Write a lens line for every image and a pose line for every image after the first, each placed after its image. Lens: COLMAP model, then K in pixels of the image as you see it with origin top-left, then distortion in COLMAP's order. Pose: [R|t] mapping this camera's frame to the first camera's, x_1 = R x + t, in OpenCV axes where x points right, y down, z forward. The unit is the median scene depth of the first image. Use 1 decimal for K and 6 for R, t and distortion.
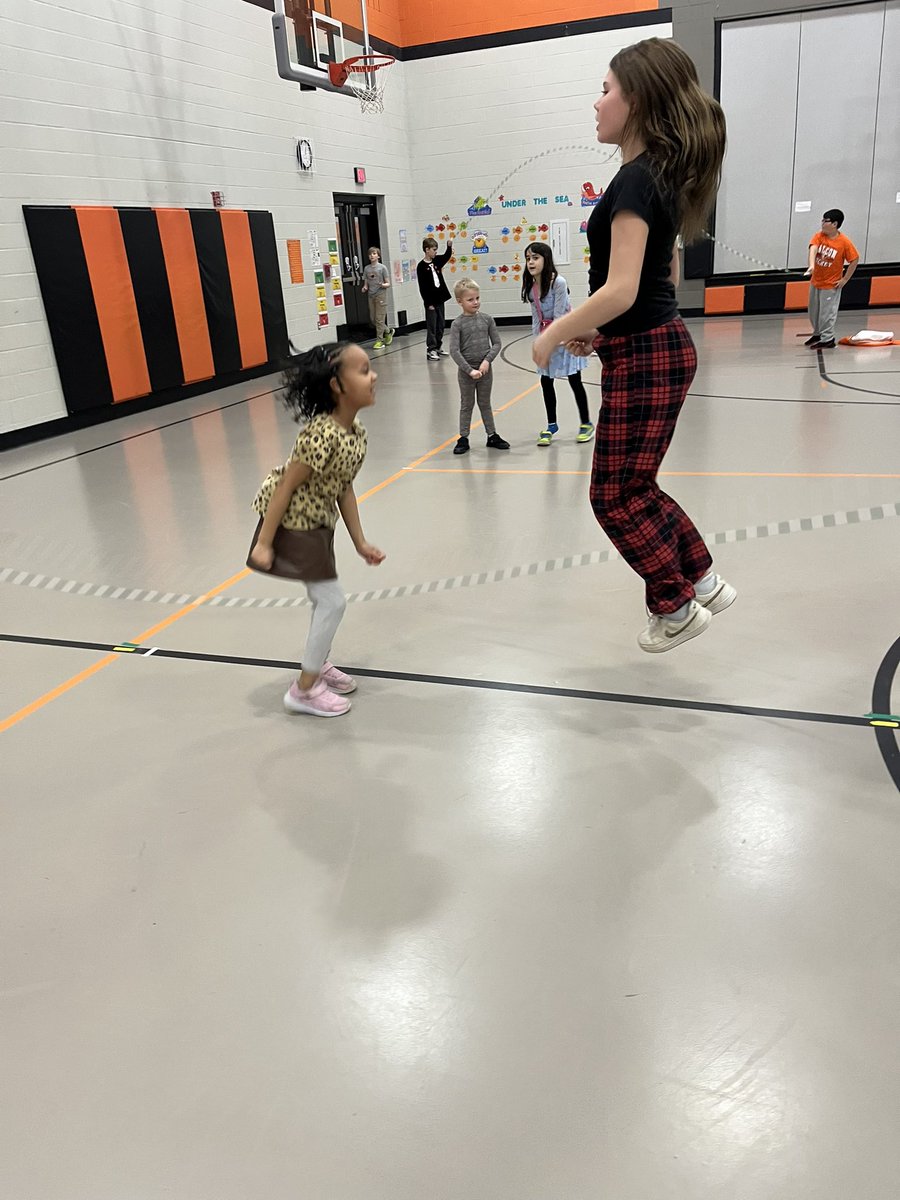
lens RADIAL K [[909.2, 0, 450.0], [0, 909.2, 600.0], [0, 0, 1]] dist [0.125579, -0.157351]
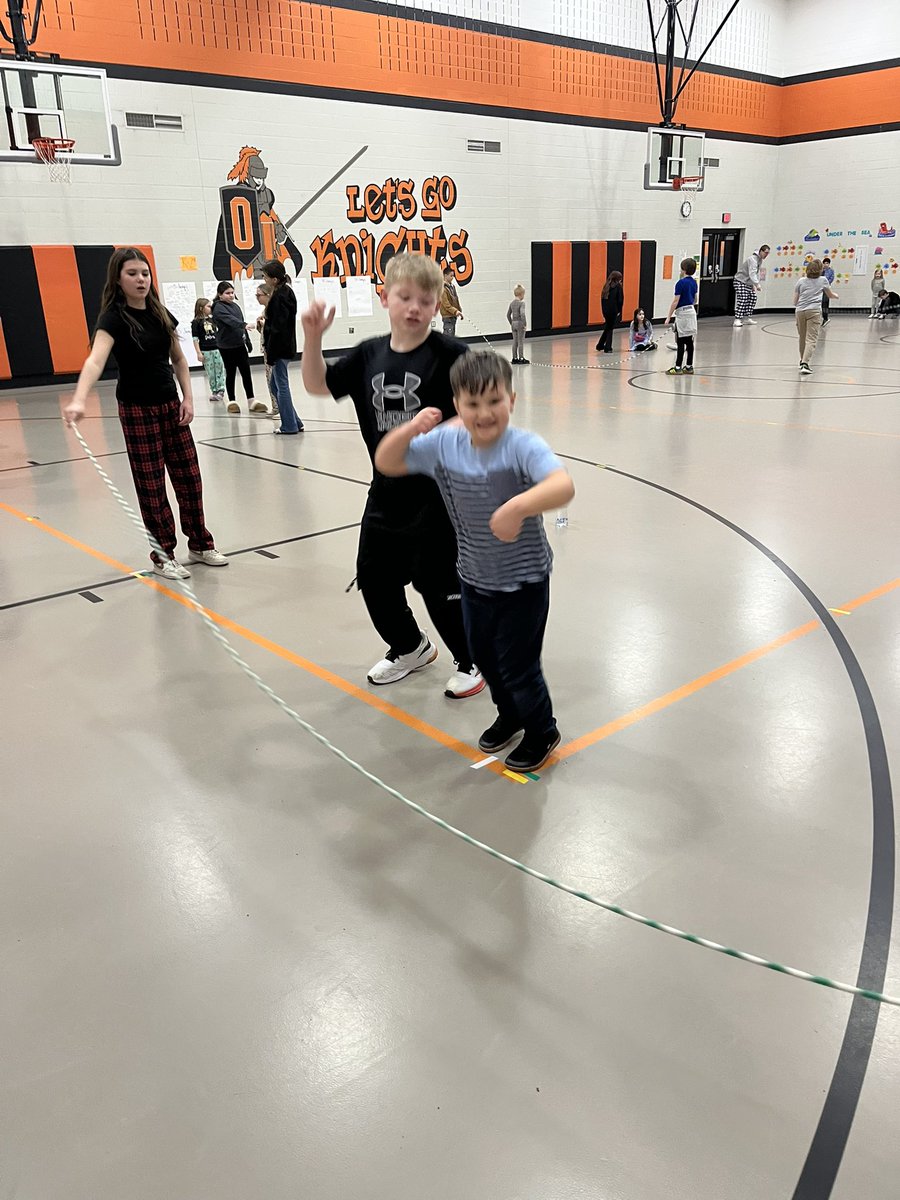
lens RADIAL K [[909.2, 0, 450.0], [0, 909.2, 600.0], [0, 0, 1]] dist [0.125579, -0.157351]
pose [[0.869865, 0.205631, -0.448386, 0.366318], [-0.205899, 0.977357, 0.048777, 0.244029], [0.448264, 0.049892, 0.892508, -0.701615]]
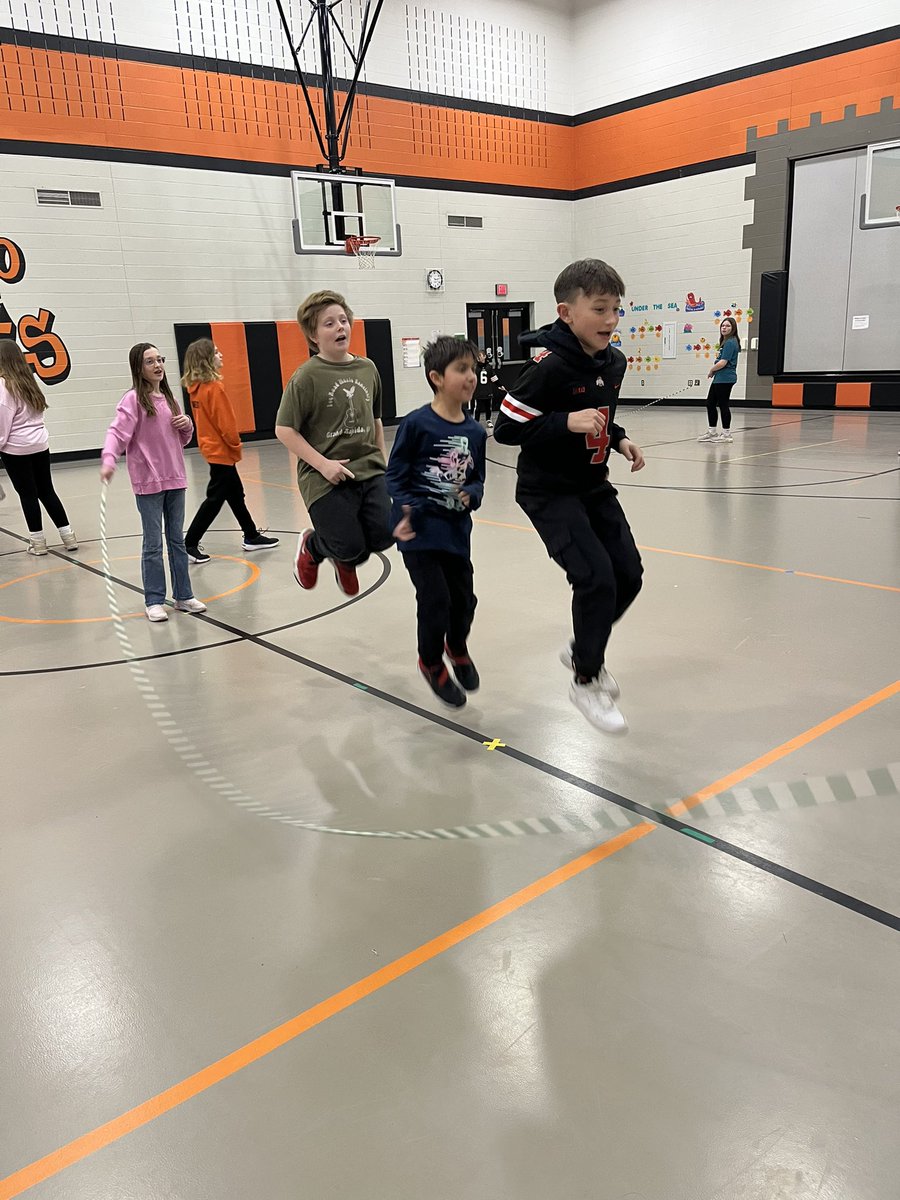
lens RADIAL K [[924.9, 0, 448.4], [0, 924.9, 628.3], [0, 0, 1]] dist [0.026901, 0.008731]
pose [[0.863368, 0.173890, -0.473665, 0.559034], [-0.192659, 0.981224, 0.009056, 0.026900], [0.466346, 0.083438, 0.880658, -0.181342]]
